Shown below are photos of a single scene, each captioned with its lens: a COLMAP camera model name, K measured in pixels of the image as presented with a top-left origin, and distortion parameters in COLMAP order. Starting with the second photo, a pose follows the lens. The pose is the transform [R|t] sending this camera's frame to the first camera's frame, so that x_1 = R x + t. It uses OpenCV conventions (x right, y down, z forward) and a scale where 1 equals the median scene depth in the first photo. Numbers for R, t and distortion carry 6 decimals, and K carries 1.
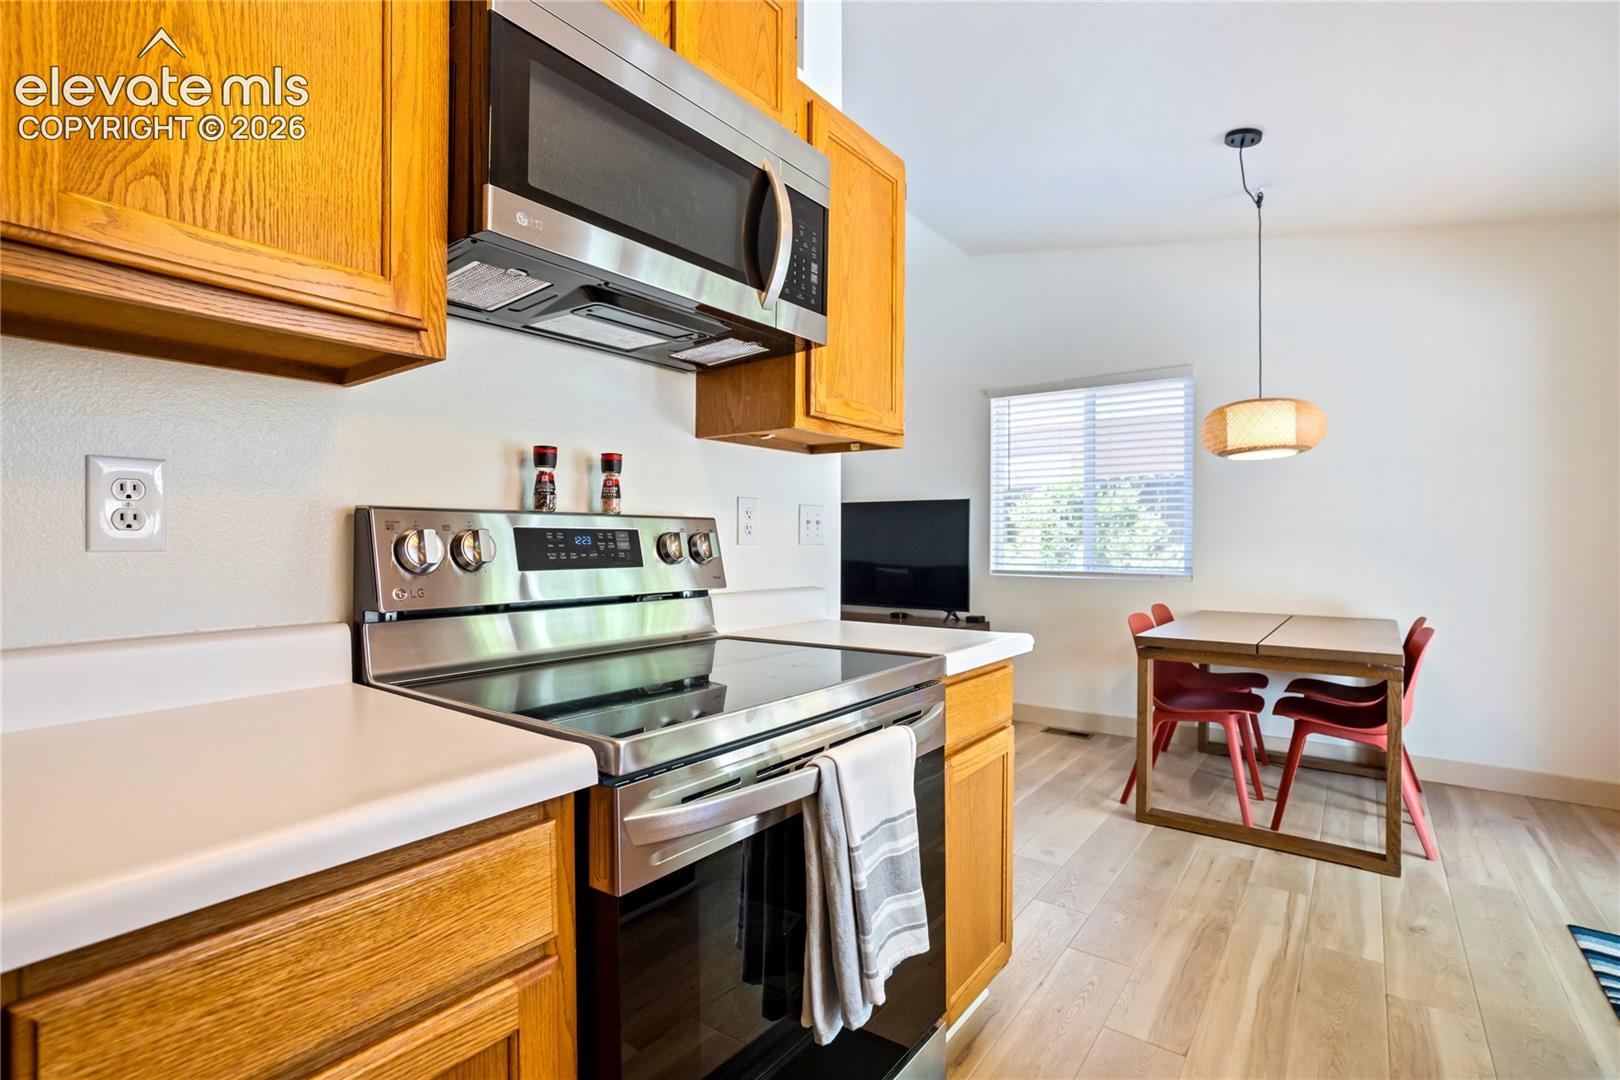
lens RADIAL K [[753.6, 0, 814.8], [0, 753.6, 542.4], [0, 0, 1]] dist [-0.039050, 0.018813]
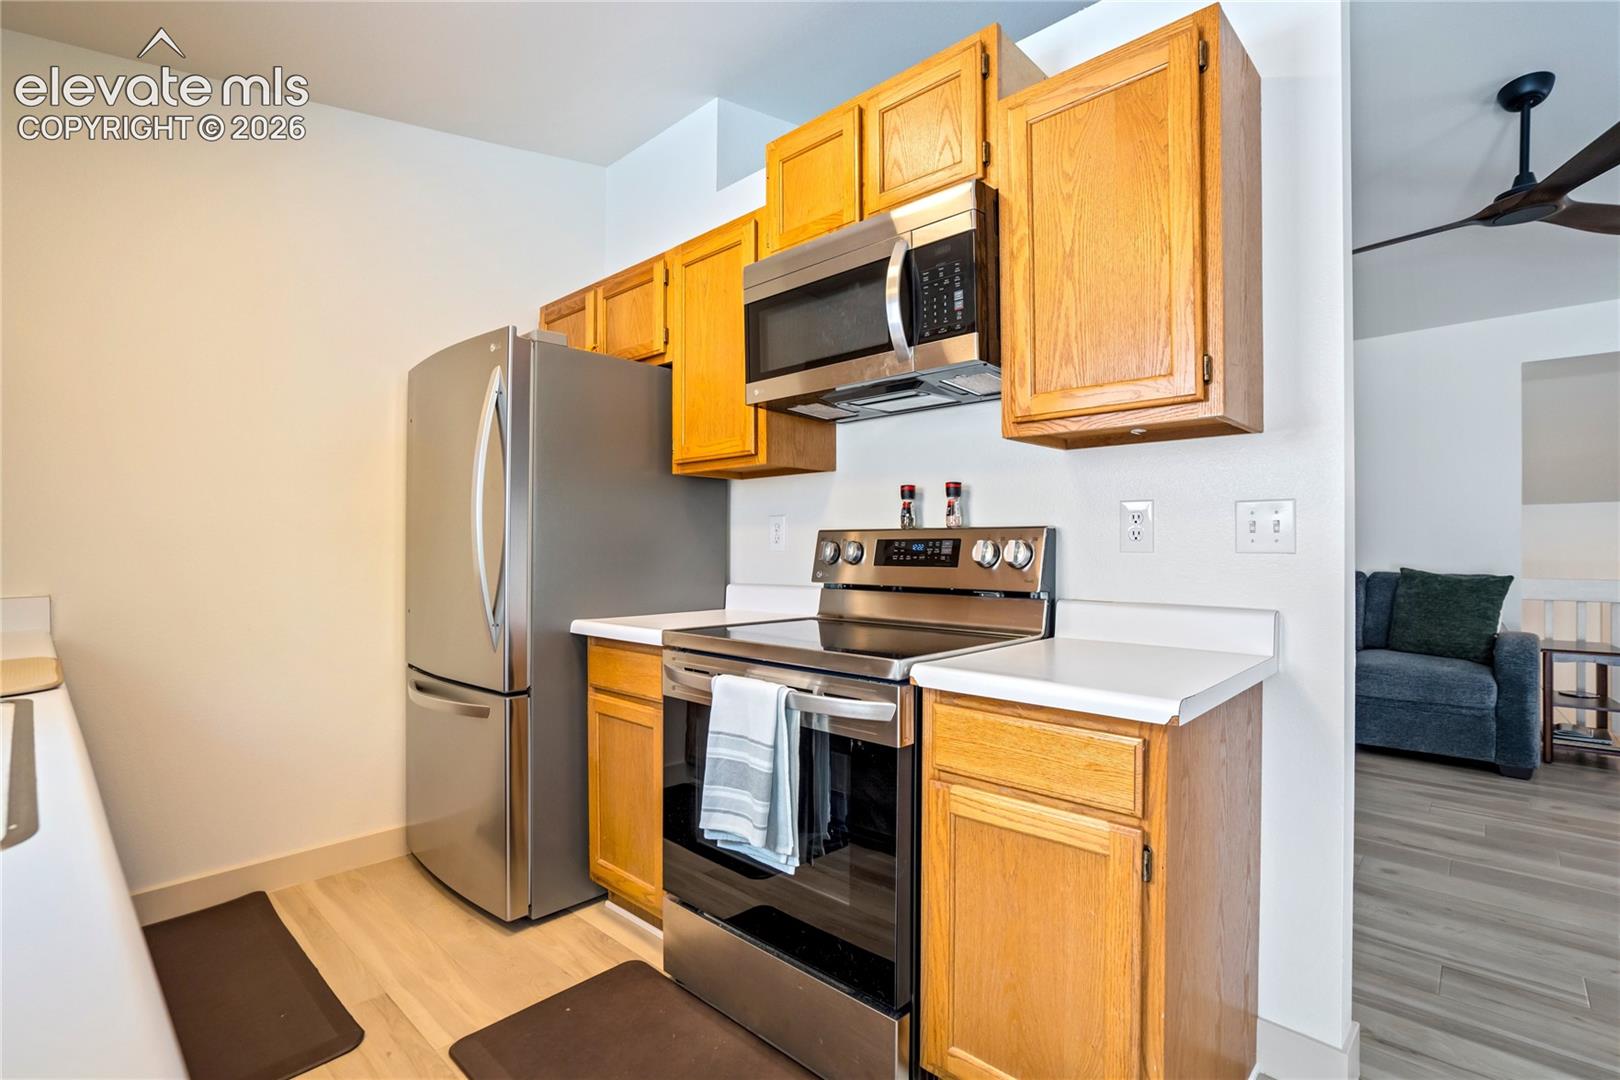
lens RADIAL K [[753.6, 0, 819.6], [0, 753.6, 546.9], [0, 0, 1]] dist [-0.039050, 0.018813]
pose [[-0.105090, -0.001790, -0.994461, 0.940538], [-0.006865, 0.999976, -0.001075, -0.000262], [0.994439, 0.006714, -0.105100, 0.786433]]
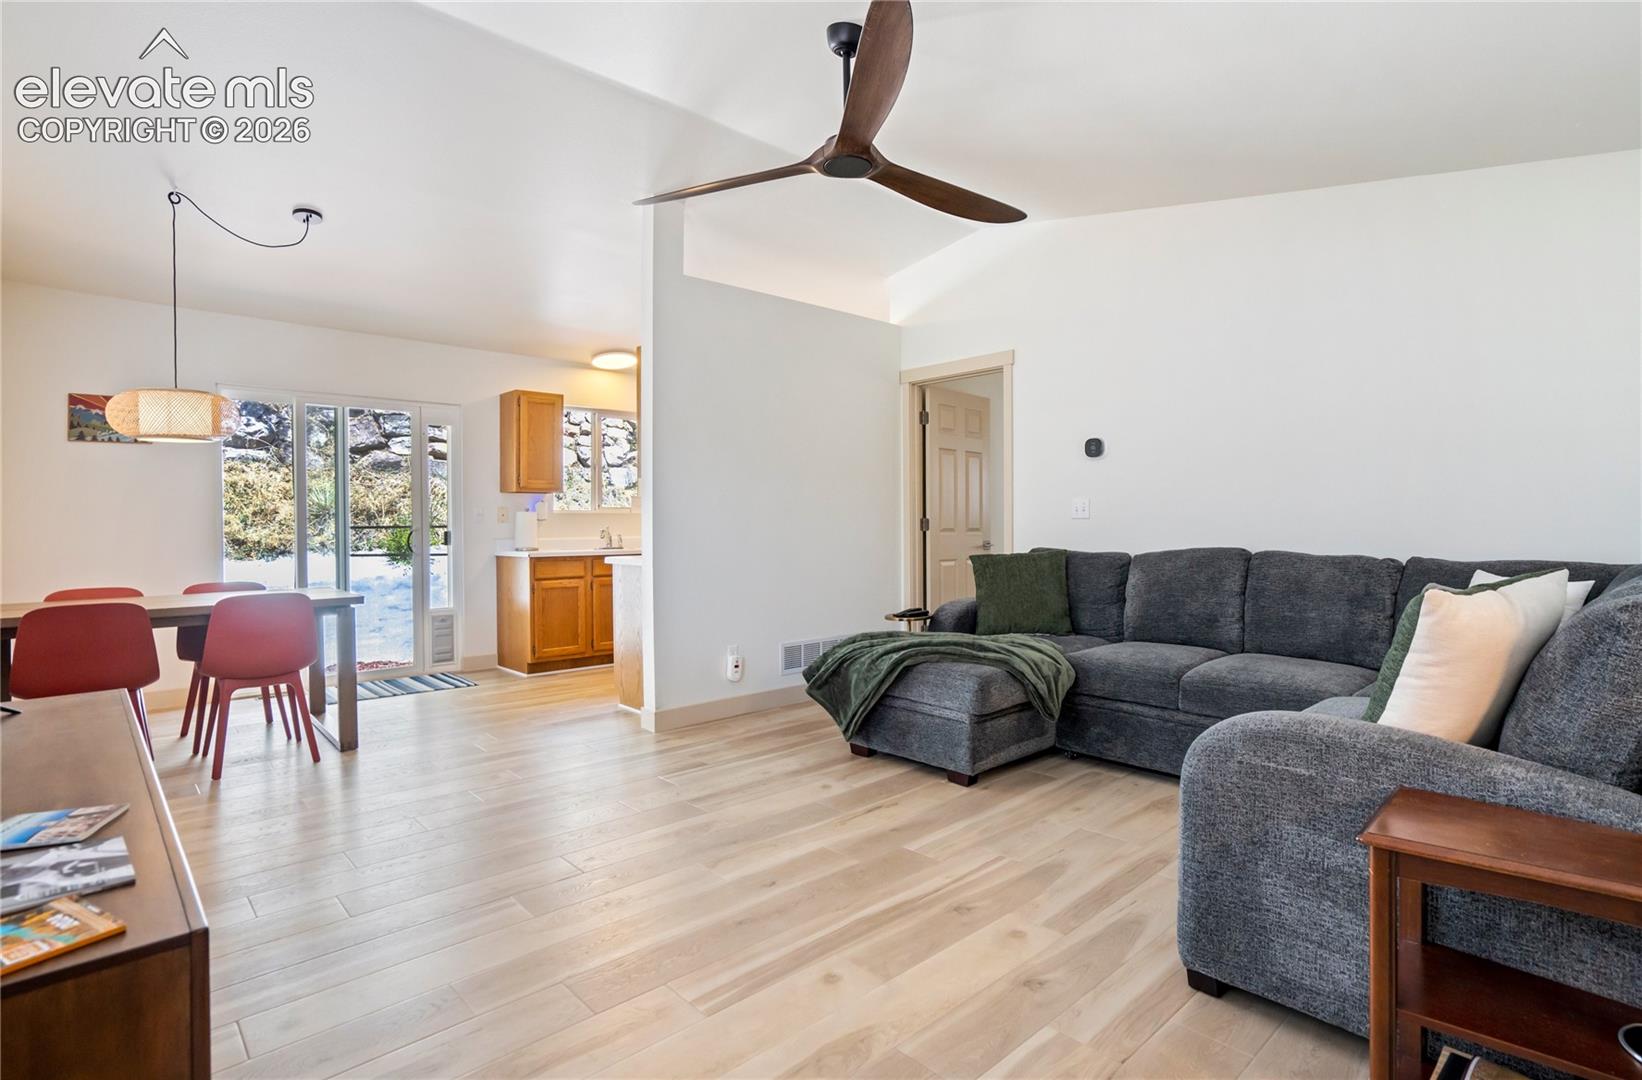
lens RADIAL K [[821.4, 0, 818.8], [0, 821.4, 526.3], [0, 0, 1]] dist [0.001214, 0.002068]
pose [[-0.980706, -0.000311, 0.195487, -0.981859], [0.002380, 0.999906, 0.013533, -0.016491], [-0.195473, 0.013737, -0.980613, 3.656640]]
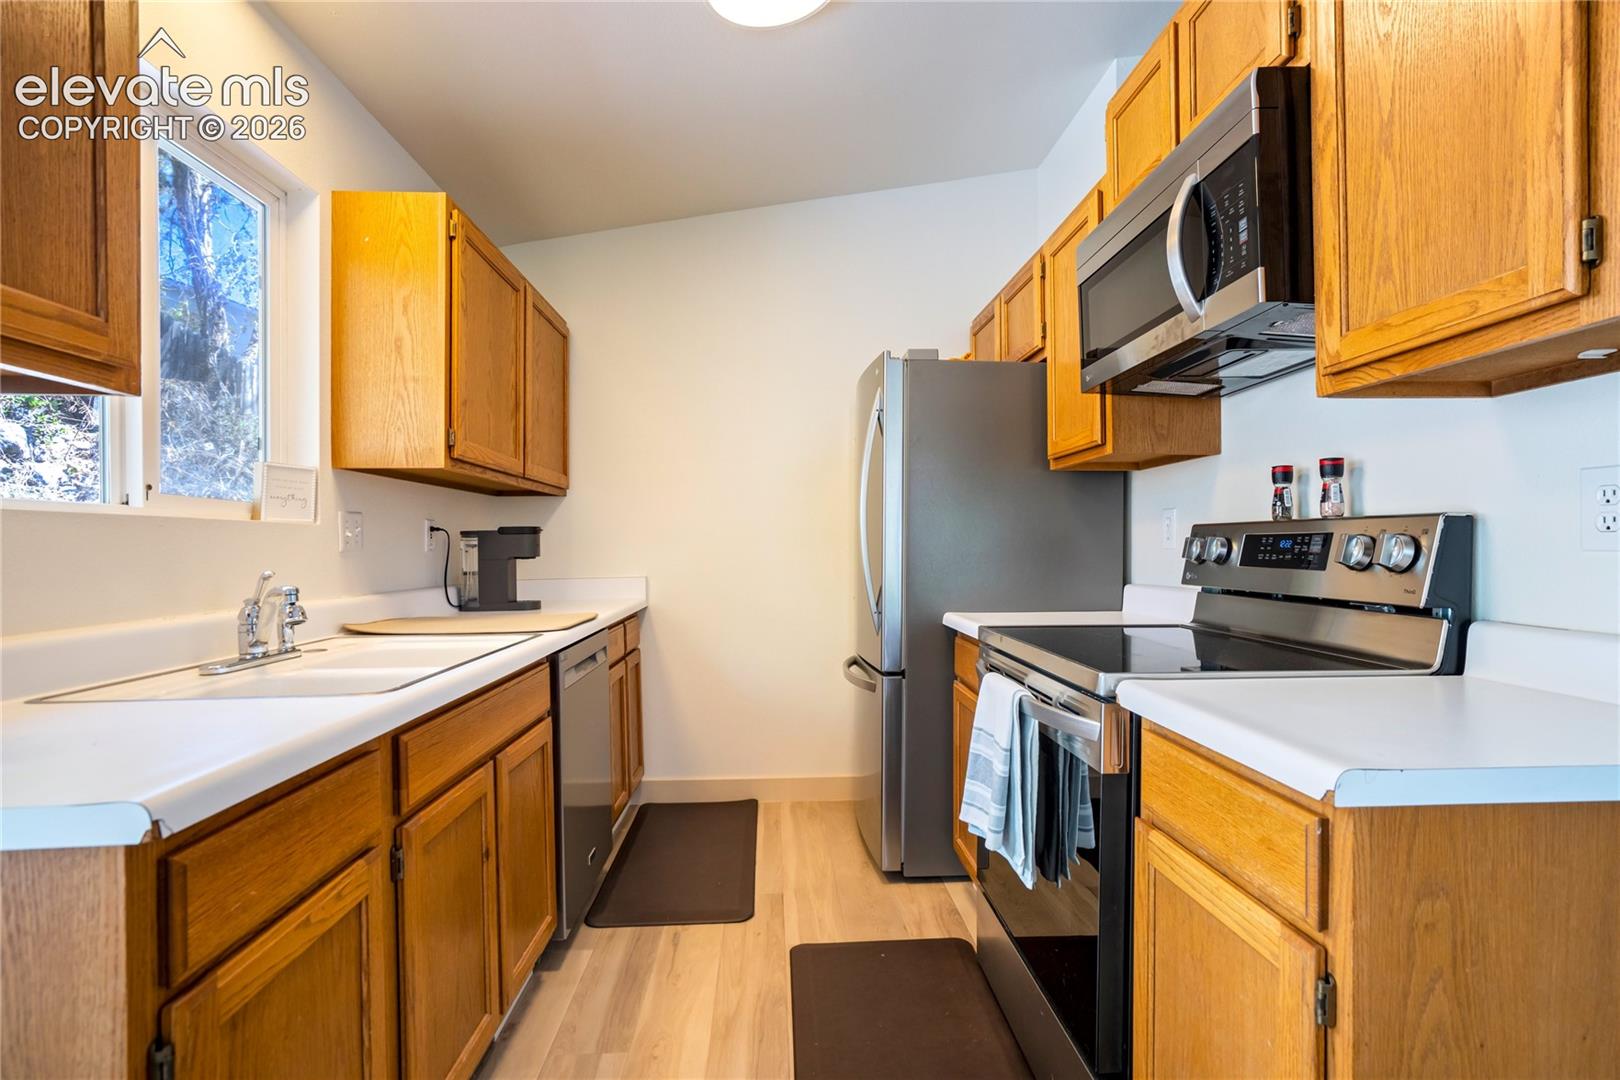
lens RADIAL K [[753.6, 0, 815.8], [0, 753.6, 549.2], [0, 0, 1]] dist [-0.039050, 0.018813]
pose [[-0.765608, 0.003421, -0.643298, 0.785870], [-0.002296, 0.999965, 0.008050, -0.001660], [0.643303, 0.007640, -0.765573, 1.146595]]
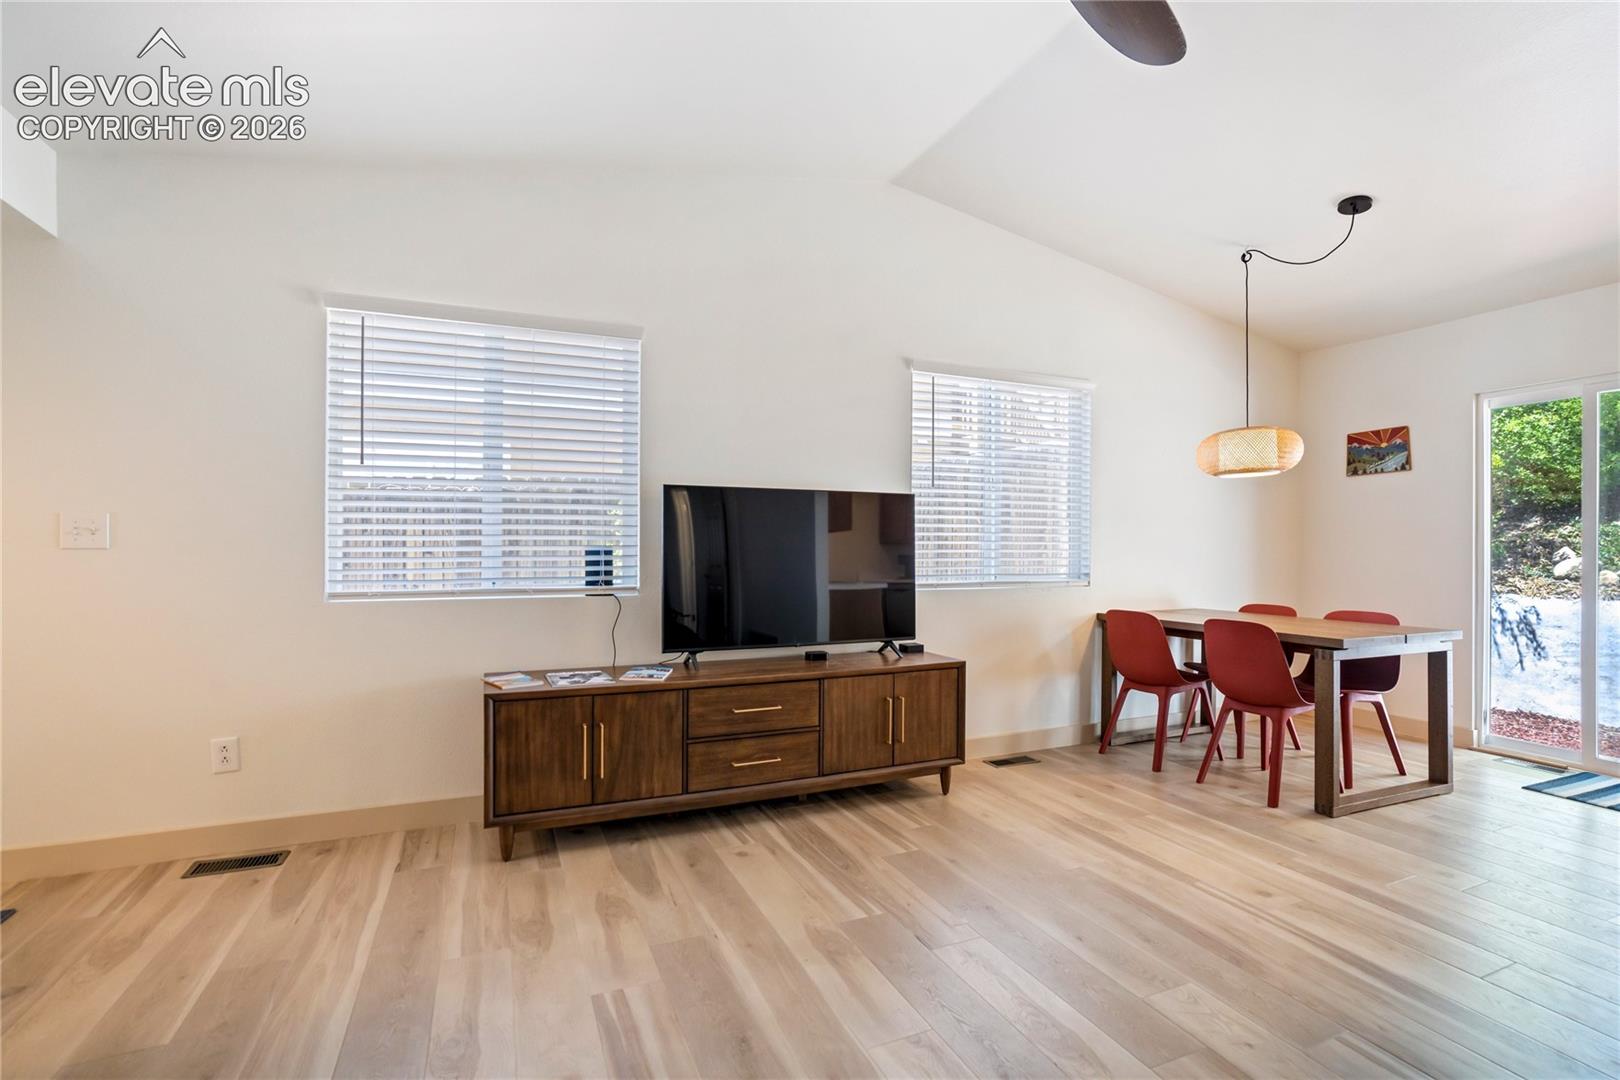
lens RADIAL K [[753.6, 0, 816.7], [0, 753.6, 543.2], [0, 0, 1]] dist [-0.039050, 0.018813]
pose [[0.496816, -0.000657, 0.867855, -1.398671], [0.004446, 0.999989, -0.001788, -0.021524], [-0.867844, 0.004747, 0.496814, 1.862606]]
